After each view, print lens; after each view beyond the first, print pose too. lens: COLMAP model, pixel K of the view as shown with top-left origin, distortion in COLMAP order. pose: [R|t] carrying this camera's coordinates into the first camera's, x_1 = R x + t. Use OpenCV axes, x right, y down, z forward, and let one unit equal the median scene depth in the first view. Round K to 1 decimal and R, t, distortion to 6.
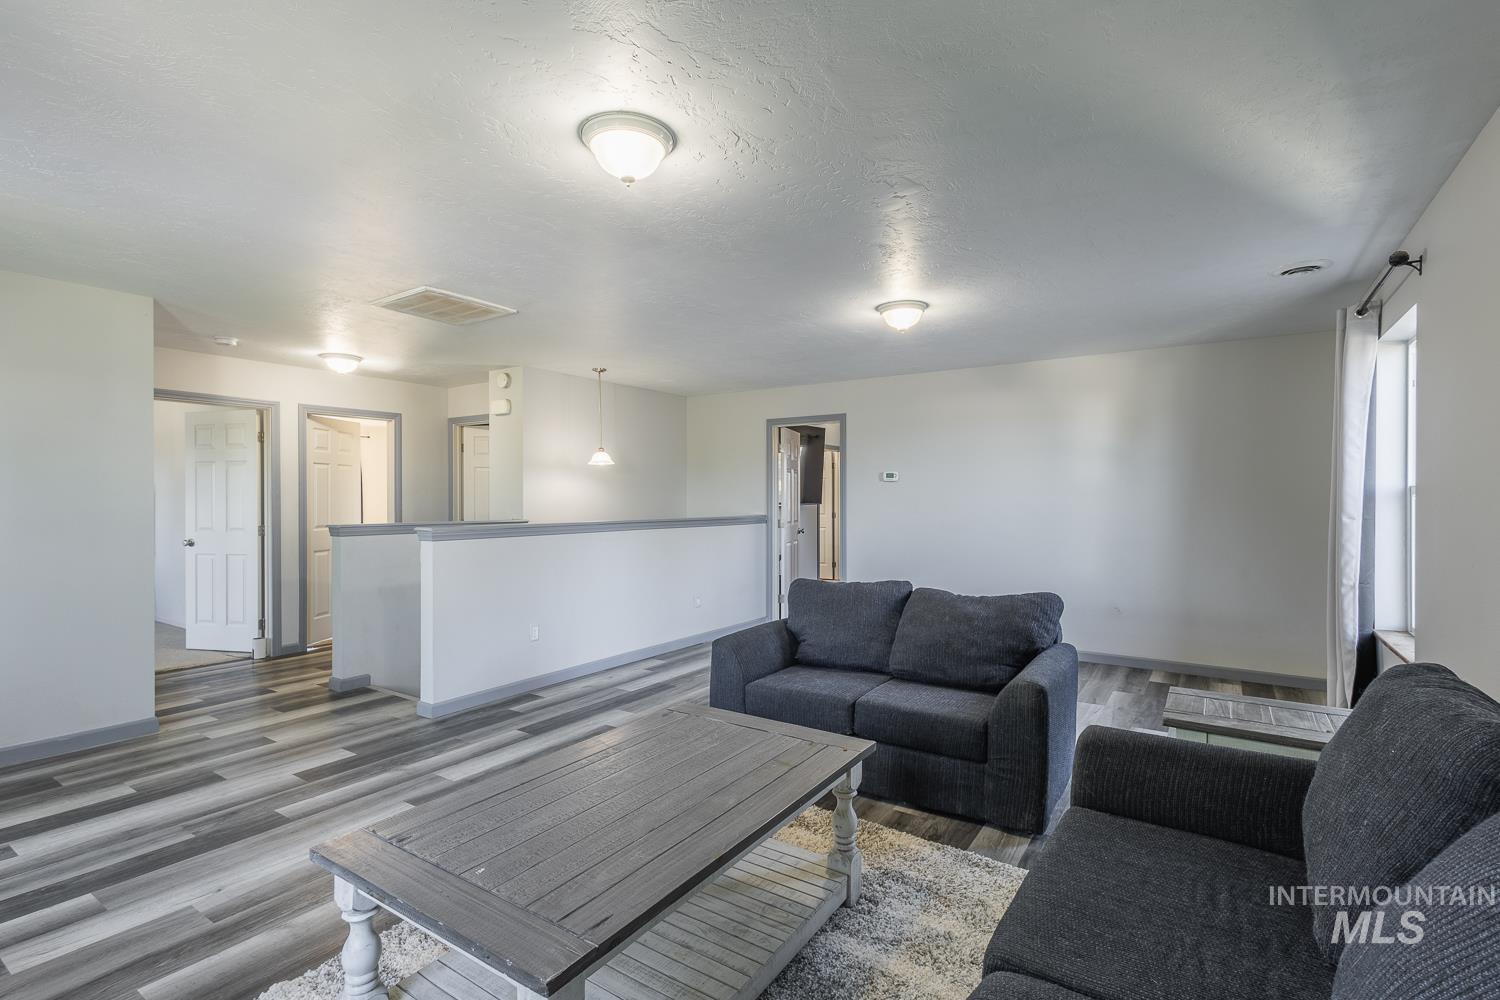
lens RADIAL K [[700.5, 0, 750.0], [0, 700.5, 500.0], [0, 0, 1]] dist [0.003684, -0.000120]
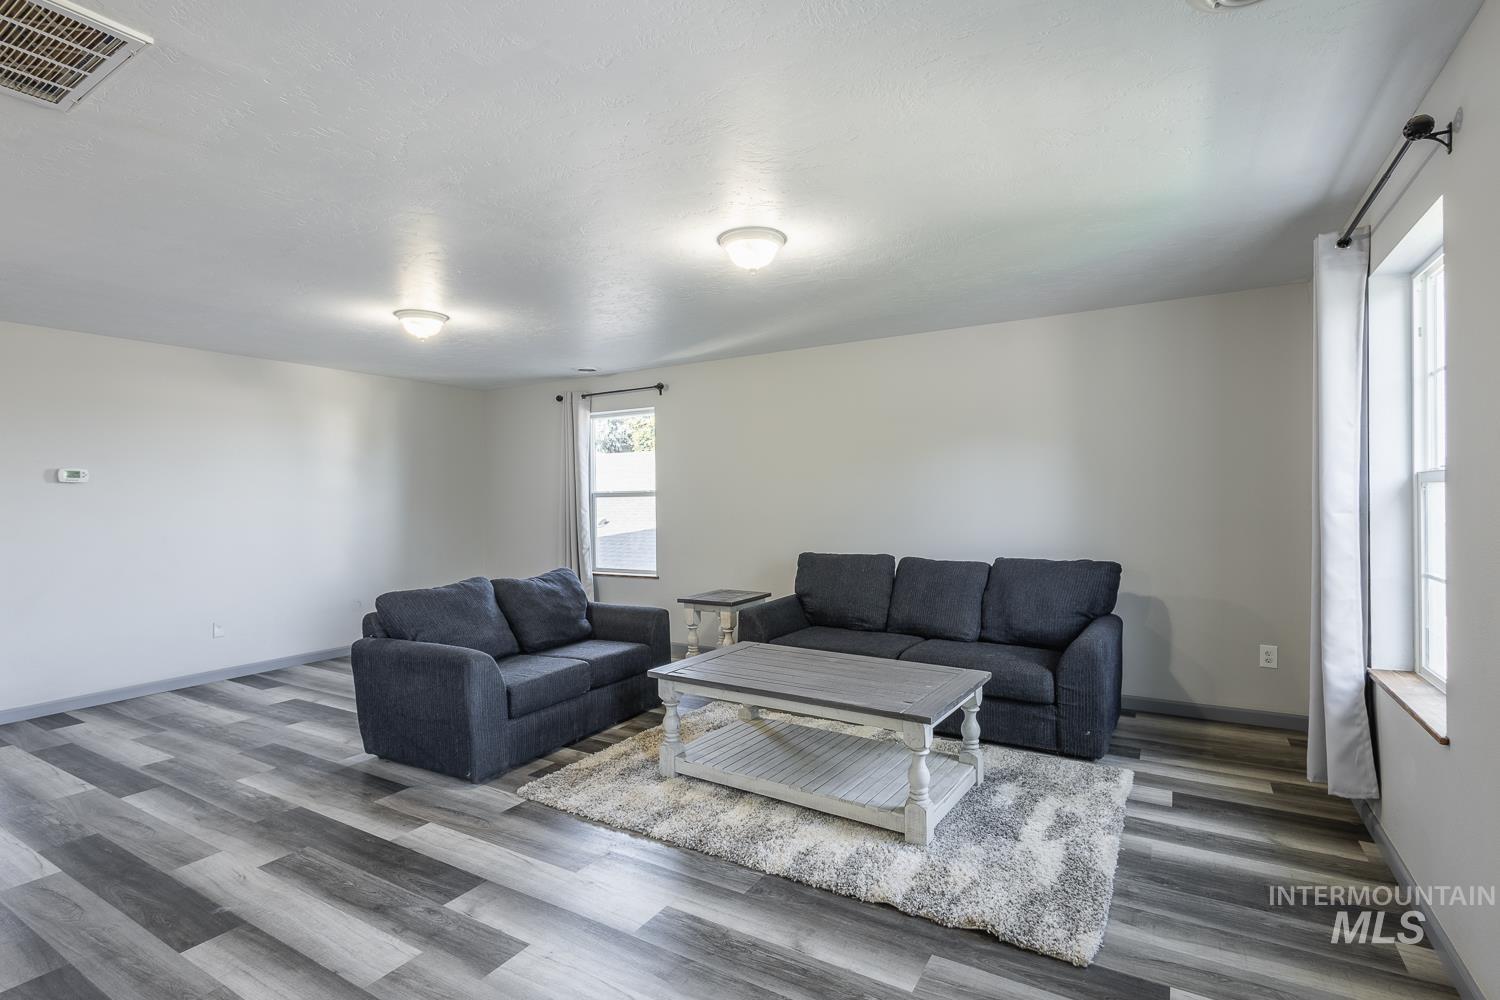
lens RADIAL K [[700.5, 0, 750.0], [0, 700.5, 500.0], [0, 0, 1]] dist [0.003684, -0.000120]
pose [[-0.035800, -0.012547, 0.999280, -0.833336], [0.008531, 0.999881, 0.012861, -0.019718], [-0.999323, 0.008985, -0.035689, 0.549771]]
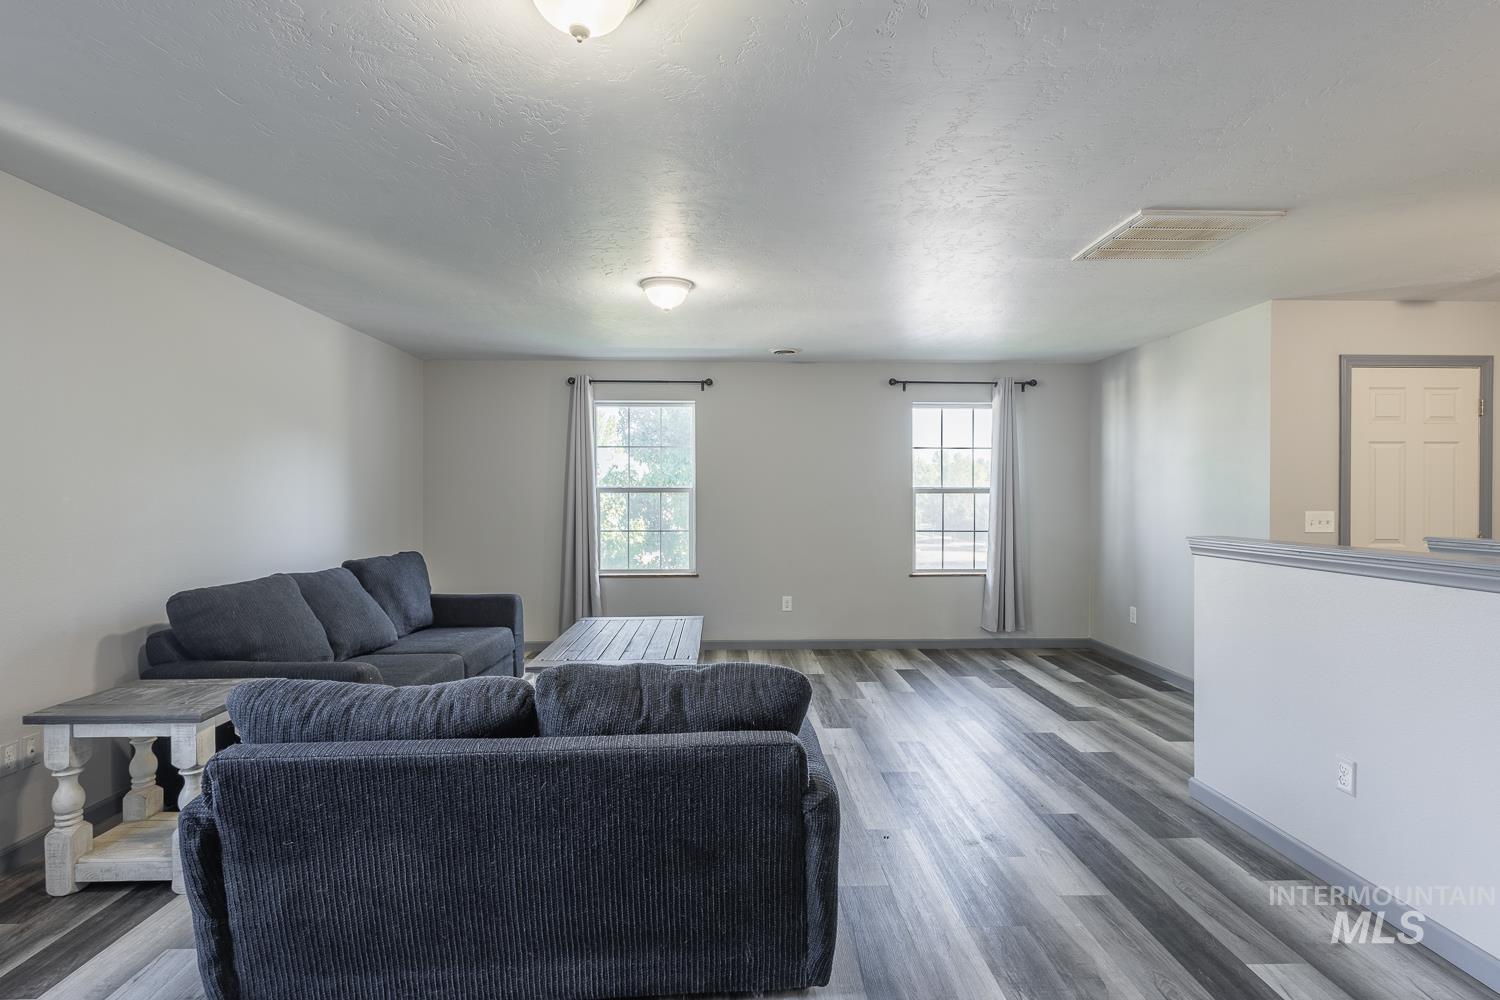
lens RADIAL K [[700.5, 0, 750.0], [0, 700.5, 500.0], [0, 0, 1]] dist [0.003684, -0.000120]
pose [[-0.810958, 0.002395, -0.585100, 0.352776], [-0.004131, 0.999943, 0.009819, -0.004207], [0.585090, 0.010380, -0.810902, 1.322972]]
